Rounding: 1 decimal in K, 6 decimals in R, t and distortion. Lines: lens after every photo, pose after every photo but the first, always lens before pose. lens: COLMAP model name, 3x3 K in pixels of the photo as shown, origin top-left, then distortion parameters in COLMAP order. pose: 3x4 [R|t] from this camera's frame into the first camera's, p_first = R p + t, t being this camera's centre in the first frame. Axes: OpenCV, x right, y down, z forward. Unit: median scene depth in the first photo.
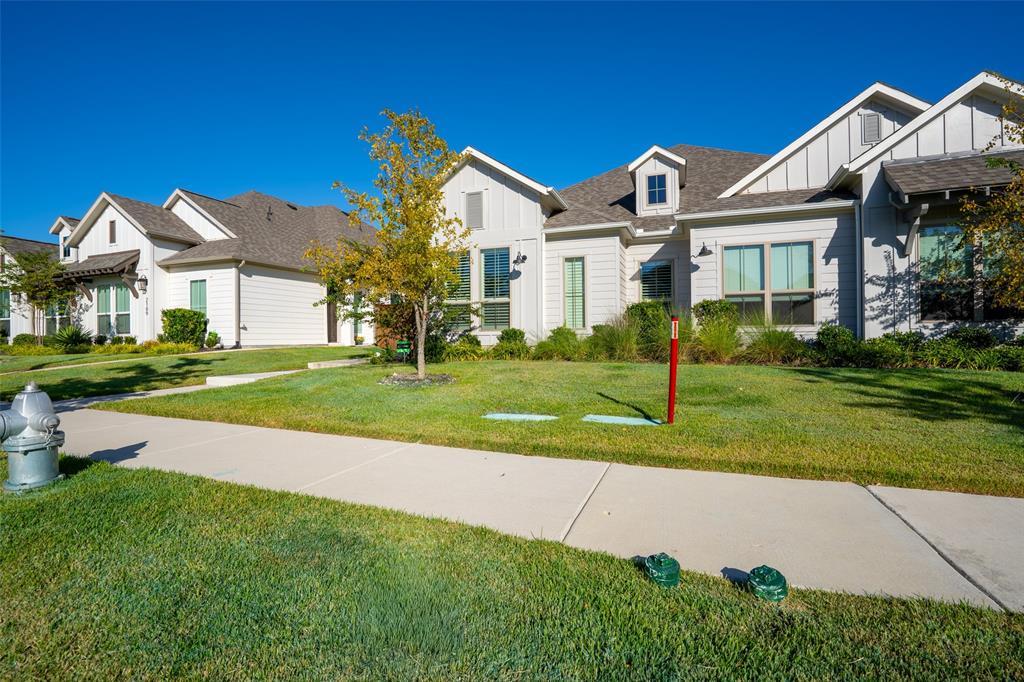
lens RADIAL K [[468.0, 0, 510.6], [0, 468.0, 331.3], [0, 0, 1]] dist [-0.023945, 0.012849]
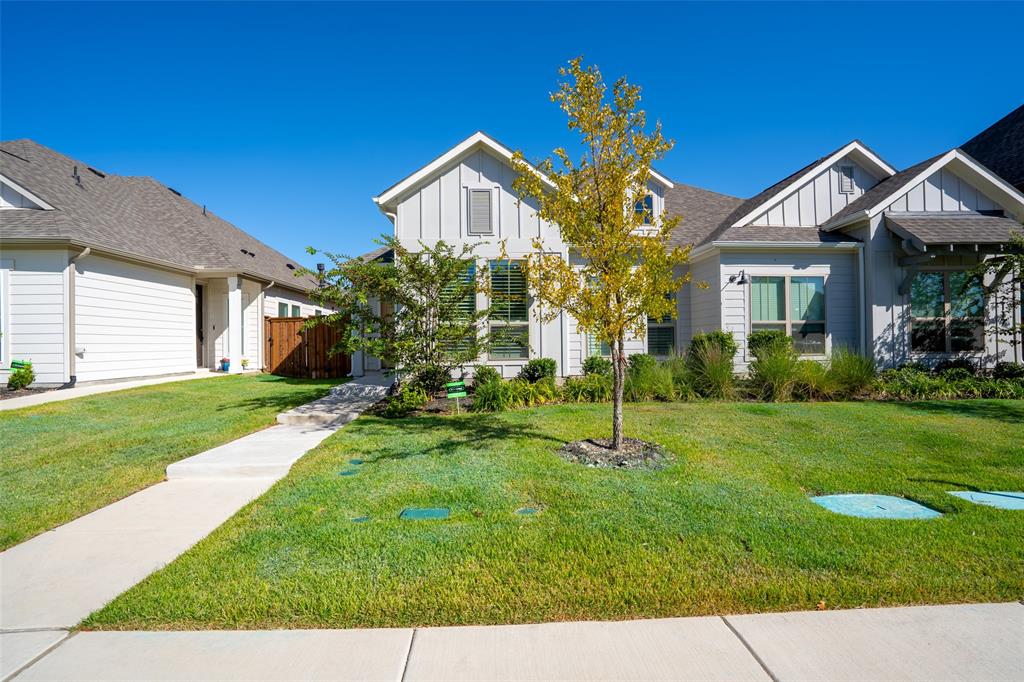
lens RADIAL K [[468.0, 0, 505.6], [0, 468.0, 336.8], [0, 0, 1]] dist [-0.023945, 0.012849]
pose [[0.917572, 0.003948, 0.397551, -0.395363], [-0.003702, 0.999992, -0.001385, -0.042965], [-0.397553, -0.000201, 0.917579, 0.258585]]
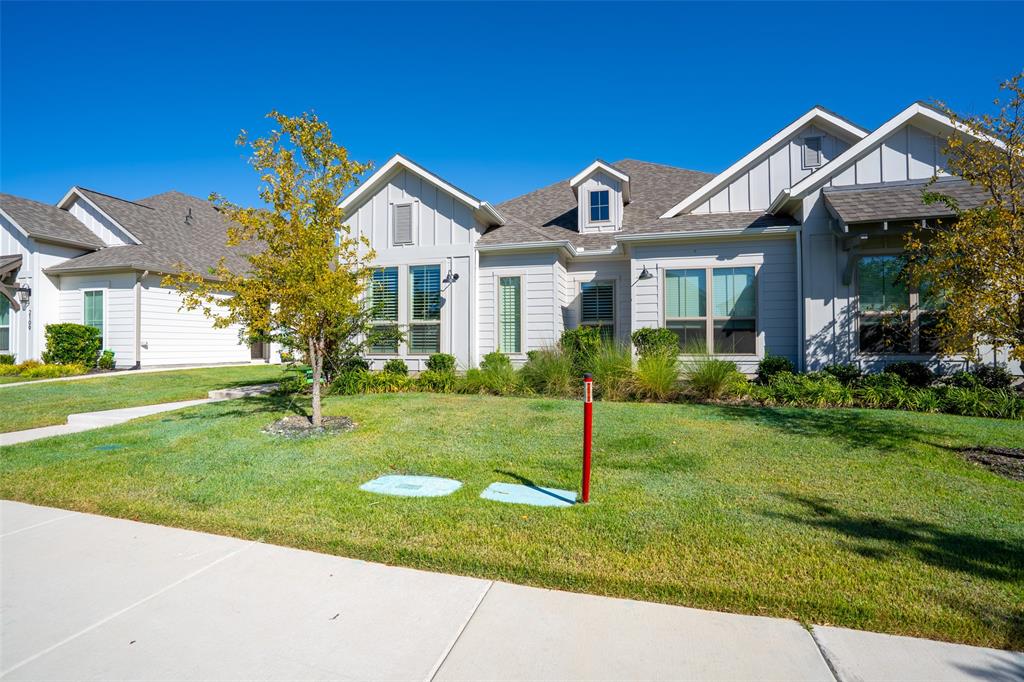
lens RADIAL K [[468.0, 0, 507.3], [0, 468.0, 330.7], [0, 0, 1]] dist [-0.023945, 0.012849]
pose [[0.996453, 0.009067, 0.083664, 0.055122], [-0.007884, 0.999864, -0.014459, -0.039054], [-0.083783, 0.013748, 0.996389, 0.075290]]
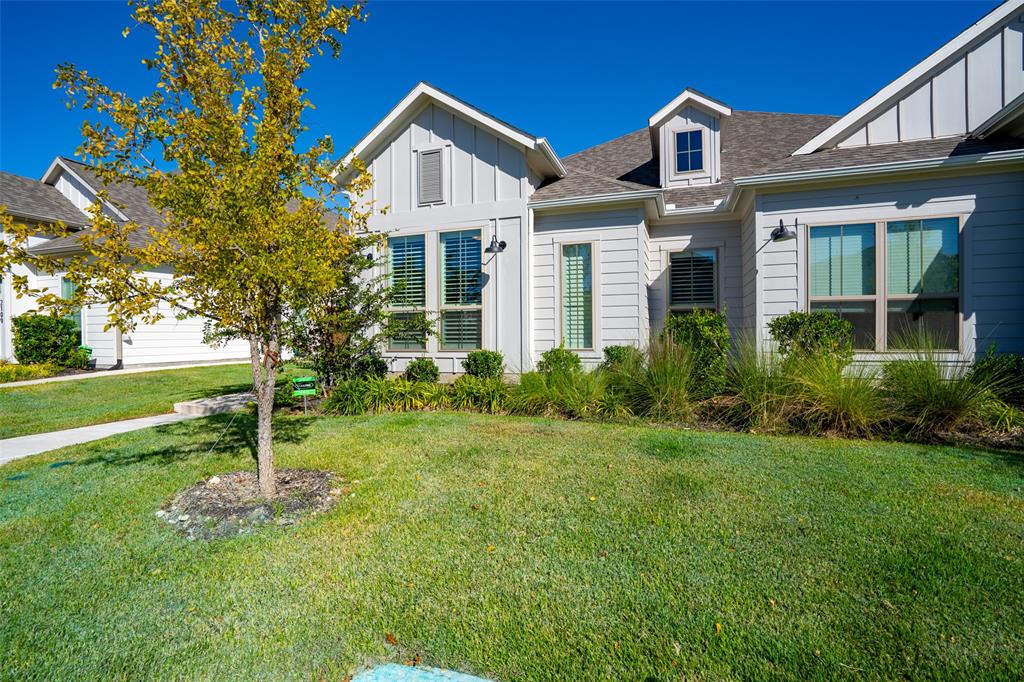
lens RADIAL K [[468.0, 0, 513.9], [0, 468.0, 333.0], [0, 0, 1]] dist [-0.023945, 0.012849]
pose [[0.999787, -0.001177, 0.020601, 0.032560], [0.000851, 0.999874, 0.015851, -0.041833], [-0.020617, -0.015830, 0.999662, 0.331265]]
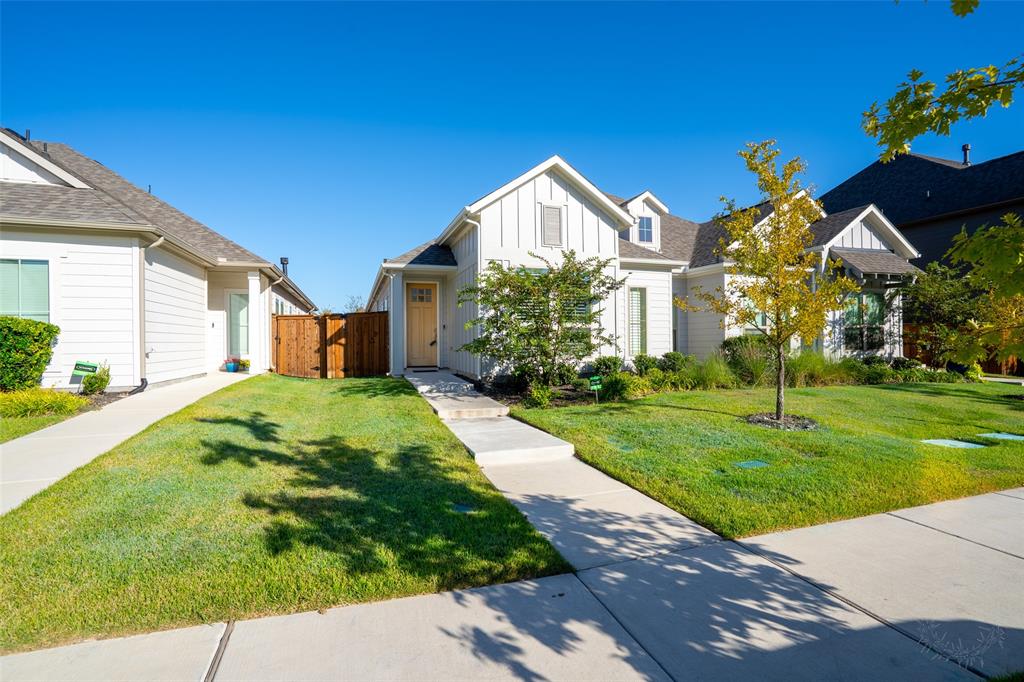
lens RADIAL K [[468.0, 0, 505.1], [0, 468.0, 336.1], [0, 0, 1]] dist [-0.023945, 0.012849]
pose [[0.778019, 0.008841, 0.628179, -0.790114], [-0.008880, 0.999956, -0.003075, -0.042457], [-0.628178, -0.003186, 0.778063, 0.379011]]
